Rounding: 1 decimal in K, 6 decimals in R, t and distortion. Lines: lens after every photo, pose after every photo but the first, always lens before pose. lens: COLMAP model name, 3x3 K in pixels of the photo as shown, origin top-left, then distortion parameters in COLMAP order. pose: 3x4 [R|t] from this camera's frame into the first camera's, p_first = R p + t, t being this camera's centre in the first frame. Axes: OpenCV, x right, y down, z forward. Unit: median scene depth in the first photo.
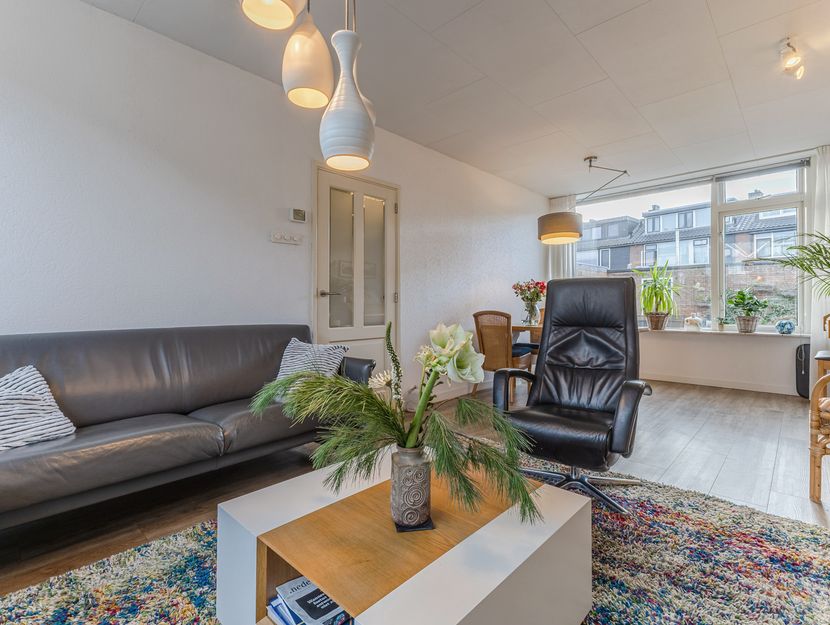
lens RADIAL K [[399.6, 0, 415.0], [0, 399.6, 312.5], [0, 0, 1]] dist [0.003342, 0.000336]
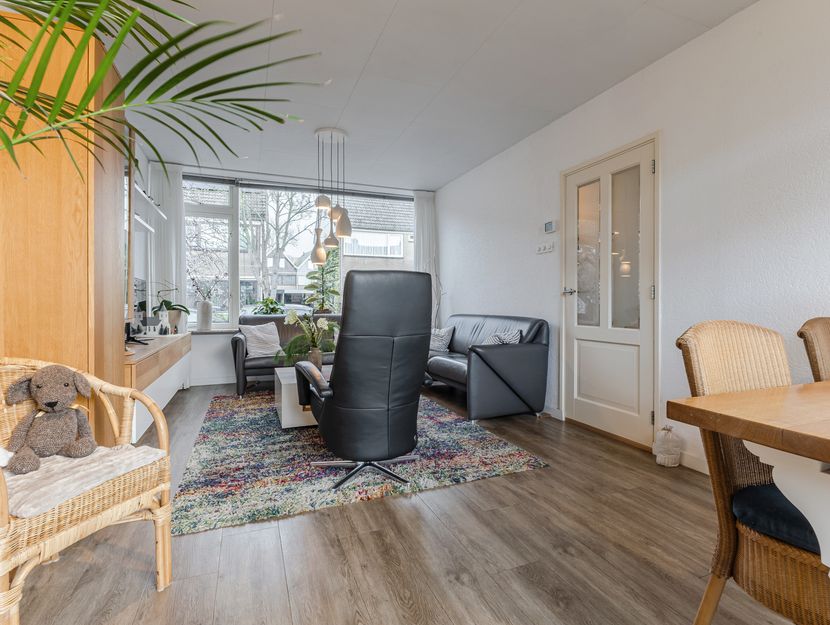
lens RADIAL K [[415.3, 0, 415.0], [0, 415.3, 312.5], [0, 0, 1]] dist [-0.000015, -0.000013]
pose [[-0.406235, 0.020949, -0.913528, 1.460398], [-0.018424, 0.999346, 0.031110, -0.030250], [0.913583, 0.029468, -0.405584, 1.668215]]
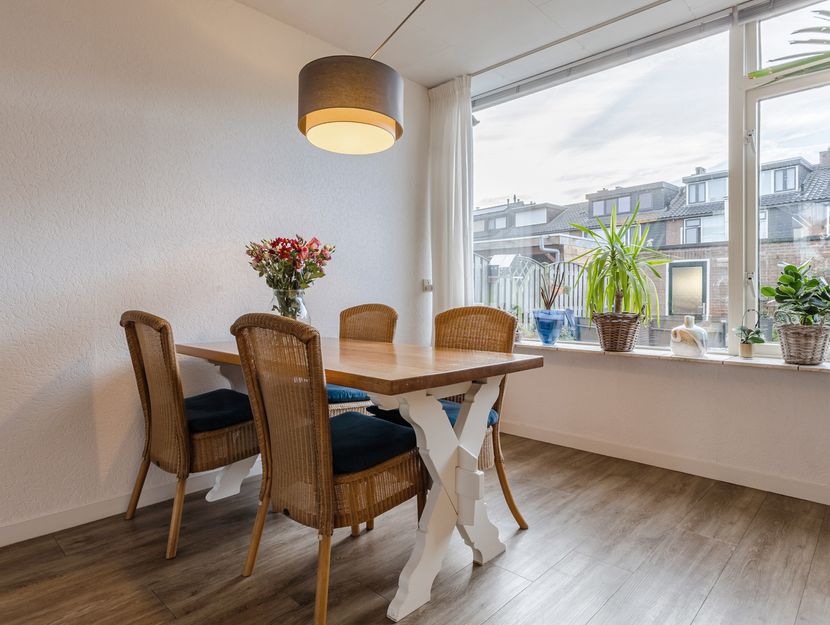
lens RADIAL K [[493.0, 0, 415.0], [0, 493.0, 312.5], [0, 0, 1]] dist [-0.004675, -0.002067]
pose [[0.999981, 0.004277, 0.004549, 0.361151], [-0.004327, 0.999929, 0.011113, -0.007190], [-0.004501, -0.011132, 0.999928, 0.420521]]
